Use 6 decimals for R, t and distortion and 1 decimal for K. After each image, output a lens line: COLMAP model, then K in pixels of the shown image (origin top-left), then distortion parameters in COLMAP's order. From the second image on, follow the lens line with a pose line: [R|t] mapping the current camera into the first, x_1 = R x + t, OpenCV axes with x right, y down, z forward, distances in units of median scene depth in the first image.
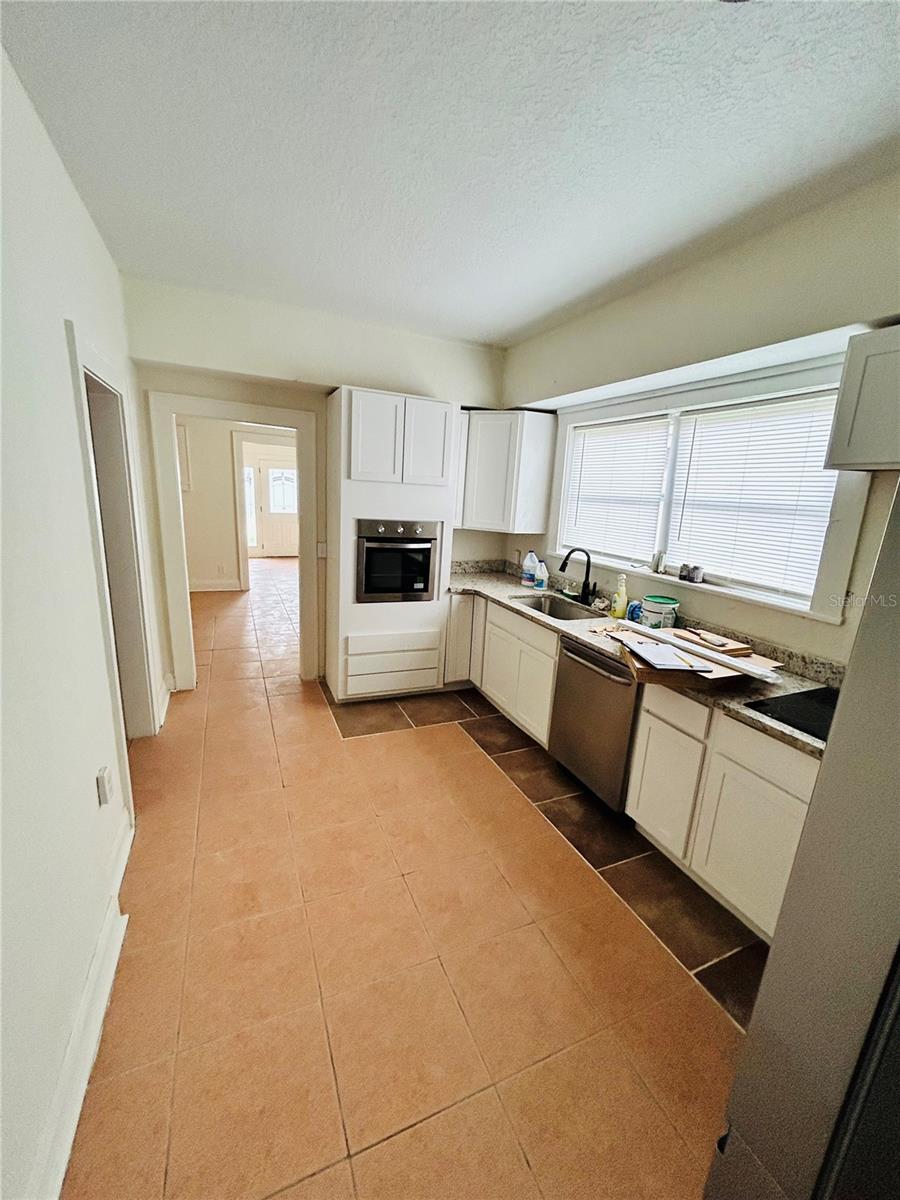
lens RADIAL K [[485.1, 0, 450.3], [0, 485.1, 604.7], [0, 0, 1]] dist [-0.001011, 0.000927]
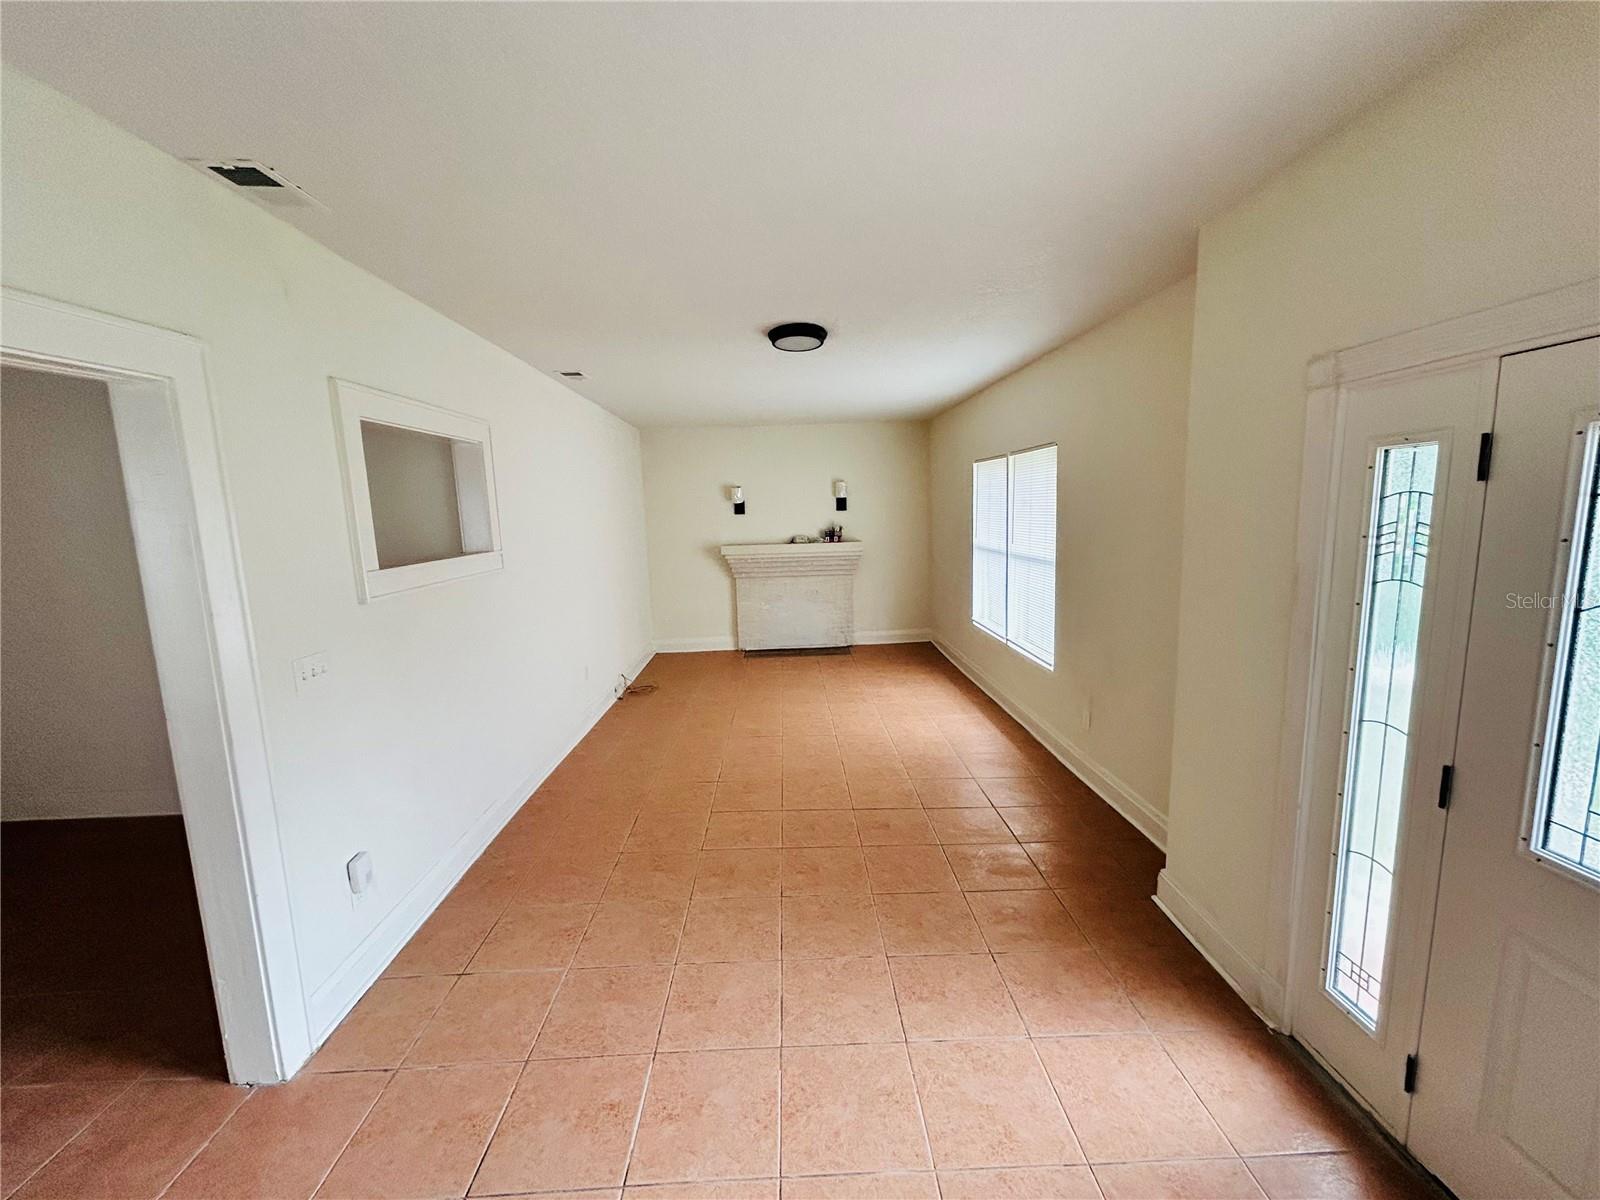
lens RADIAL K [[646.8, 0, 803.8], [0, 646.8, 600.2], [0, 0, 1]] dist [-0.001011, 0.000927]
pose [[-0.376209, 0.091372, -0.922018, -0.549259], [-0.202817, 0.962870, 0.178175, -0.669042], [0.904064, 0.254032, -0.343709, 2.558039]]
